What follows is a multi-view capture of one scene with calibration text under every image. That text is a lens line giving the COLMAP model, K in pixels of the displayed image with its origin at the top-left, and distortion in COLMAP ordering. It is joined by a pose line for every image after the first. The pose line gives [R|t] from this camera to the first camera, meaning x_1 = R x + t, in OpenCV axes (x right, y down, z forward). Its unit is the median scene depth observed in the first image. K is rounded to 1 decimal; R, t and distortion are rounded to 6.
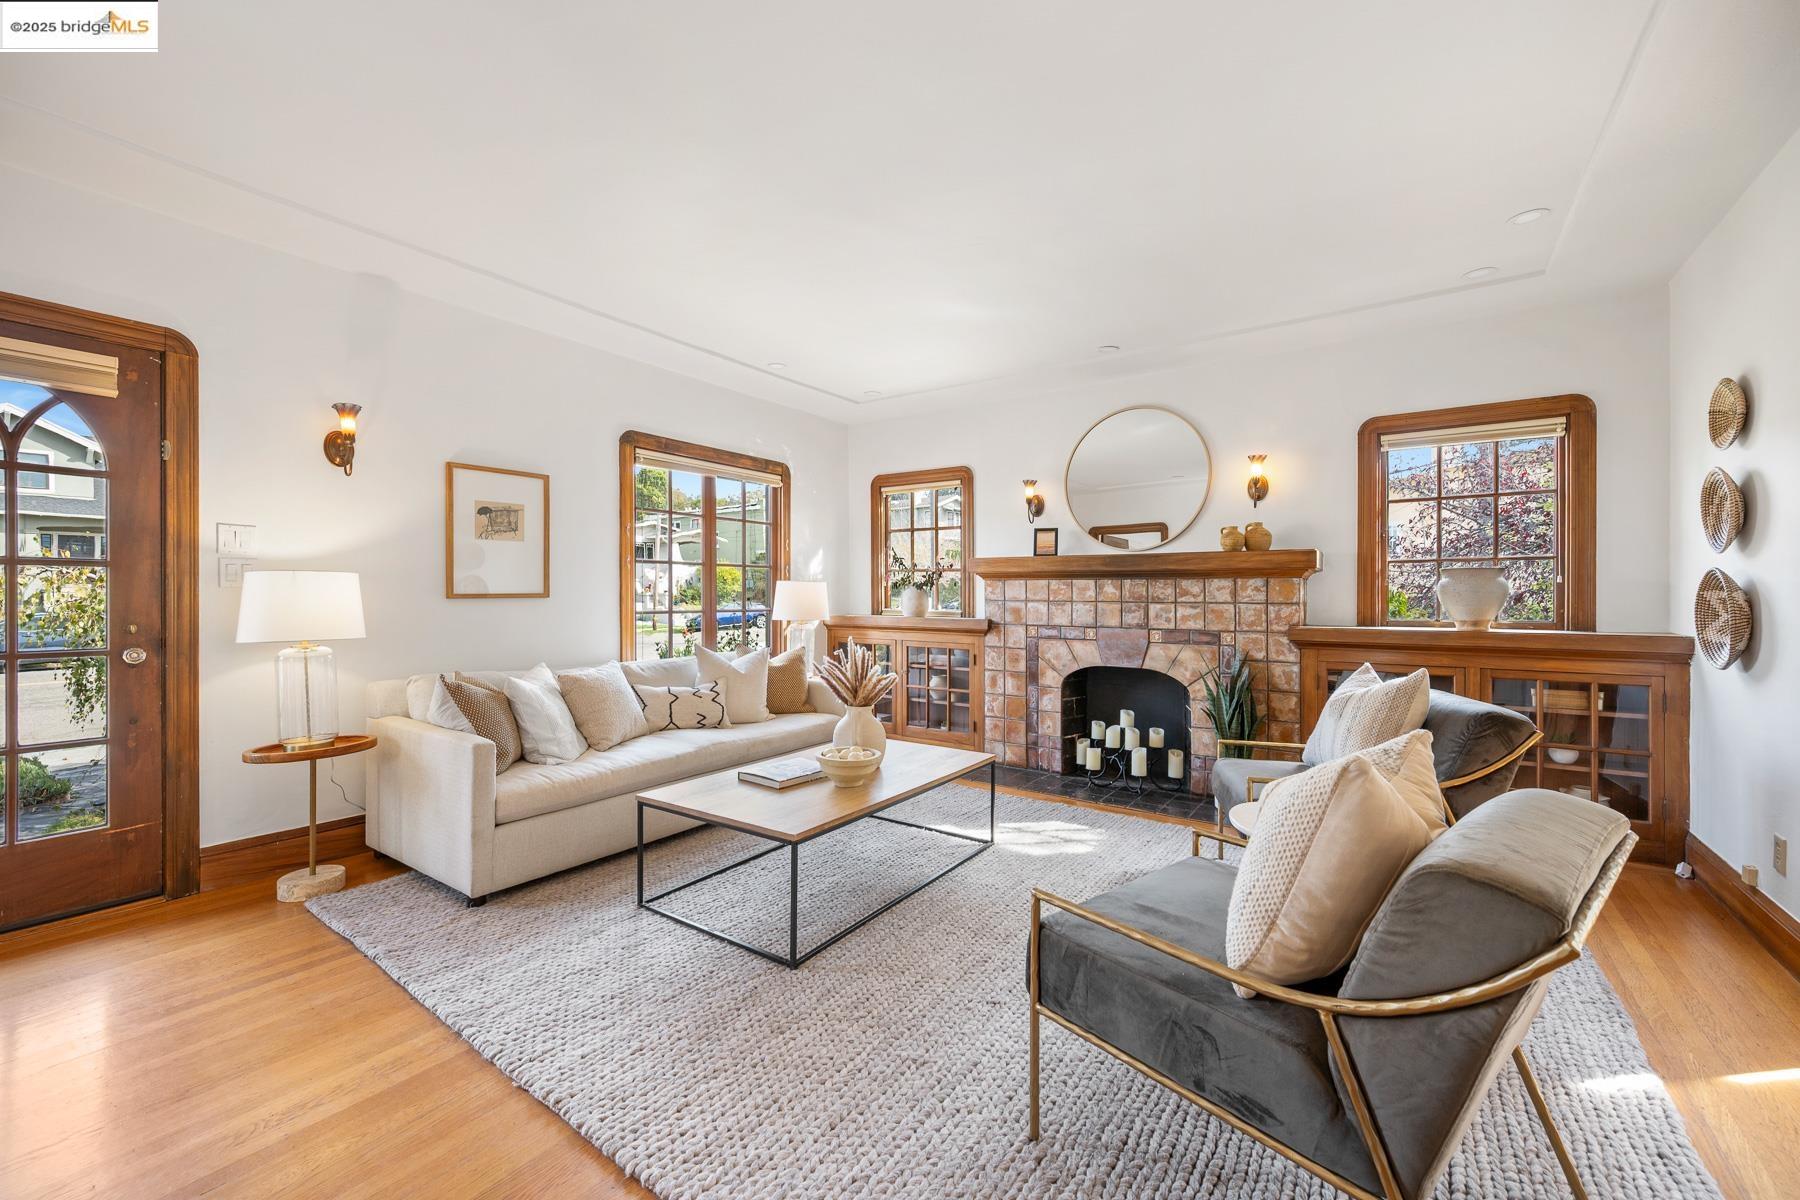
lens RADIAL K [[714.7, 0, 902.8], [0, 714.7, 591.0], [0, 0, 1]] dist [0.001347, 0.000115]
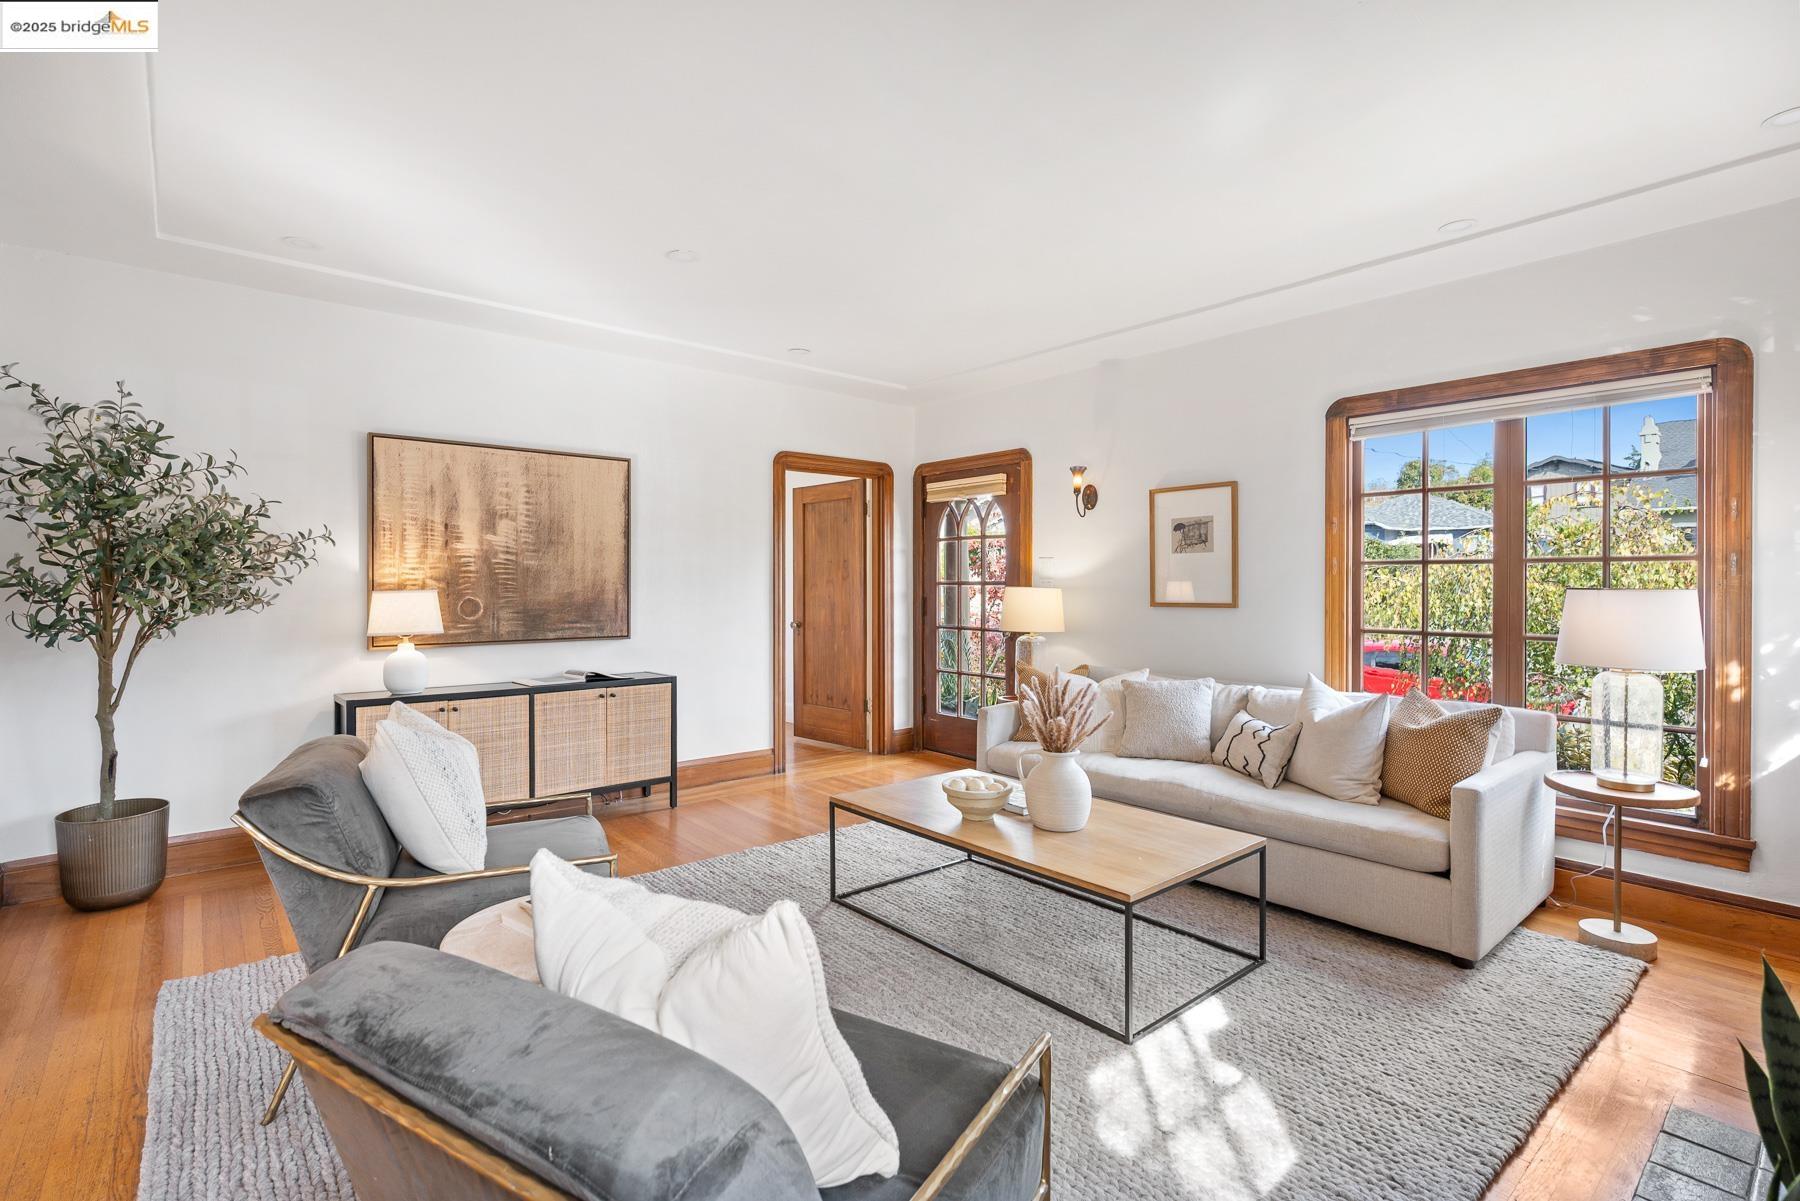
lens RADIAL K [[835.0, 0, 900.4], [0, 835.0, 598.4], [0, 0, 1]] dist [-0.003437, -0.000262]
pose [[-0.254305, 0.015628, -0.966998, 0.733021], [0.004427, 0.999878, 0.014995, -0.022527], [0.967114, -0.000467, -0.254343, 0.872416]]
